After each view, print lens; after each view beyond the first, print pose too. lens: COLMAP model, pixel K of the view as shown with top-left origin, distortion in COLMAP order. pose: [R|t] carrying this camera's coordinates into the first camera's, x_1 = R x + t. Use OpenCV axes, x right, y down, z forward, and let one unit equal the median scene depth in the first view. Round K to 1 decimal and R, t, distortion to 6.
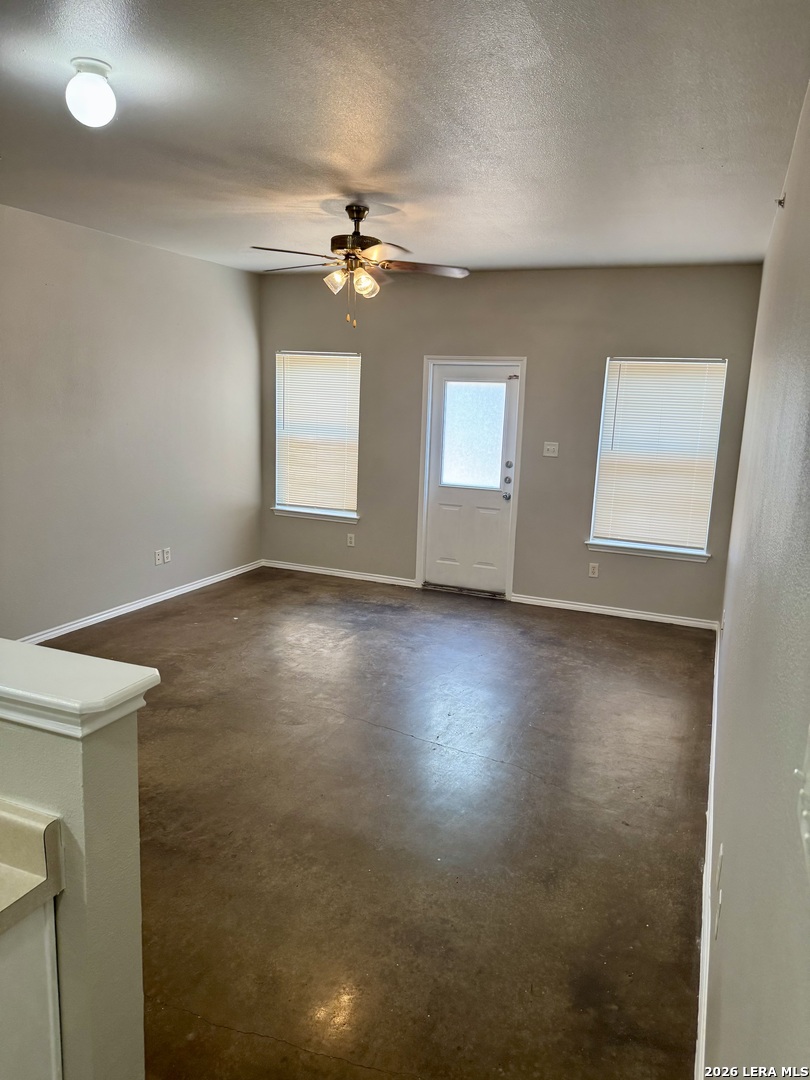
lens RADIAL K [[772.8, 0, 399.6], [0, 772.8, 543.7], [0, 0, 1]] dist [0.015897, -0.001116]
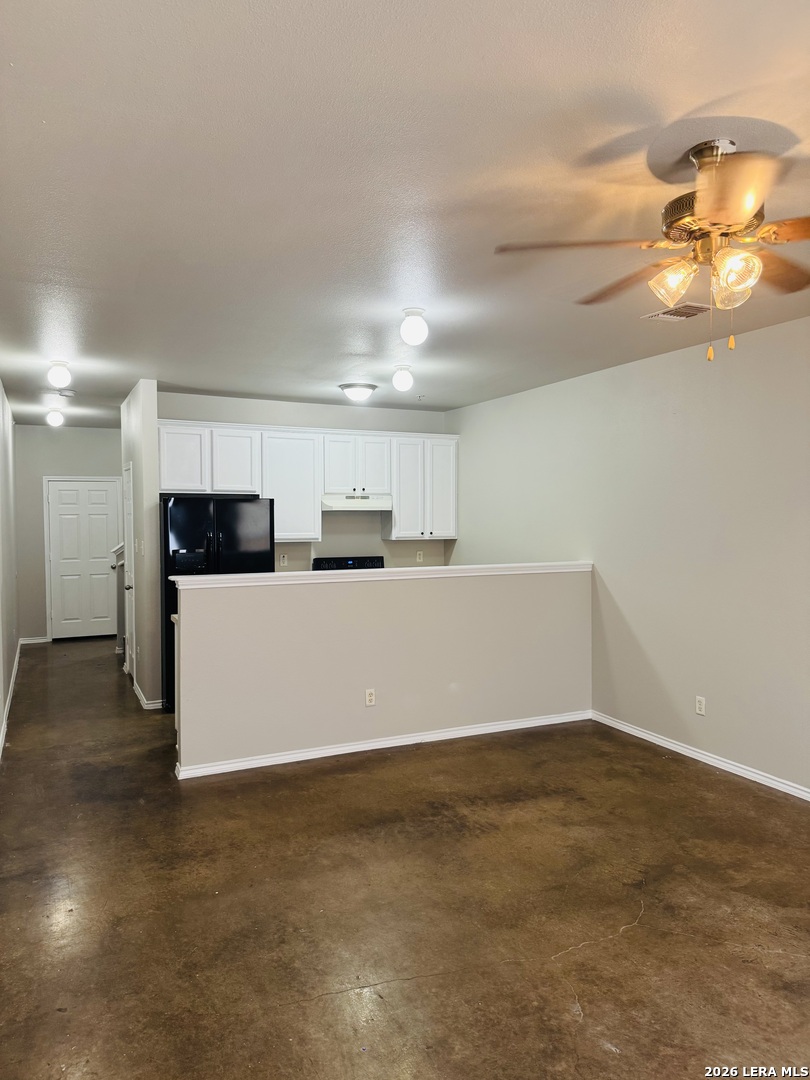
lens RADIAL K [[772.8, 0, 403.6], [0, 772.8, 544.5], [0, 0, 1]] dist [0.015897, -0.001116]
pose [[-0.675318, 0.001405, -0.737525, 0.359328], [-0.161394, 0.975479, 0.149640, -0.155957], [0.719651, 0.220087, -0.658532, 0.935564]]
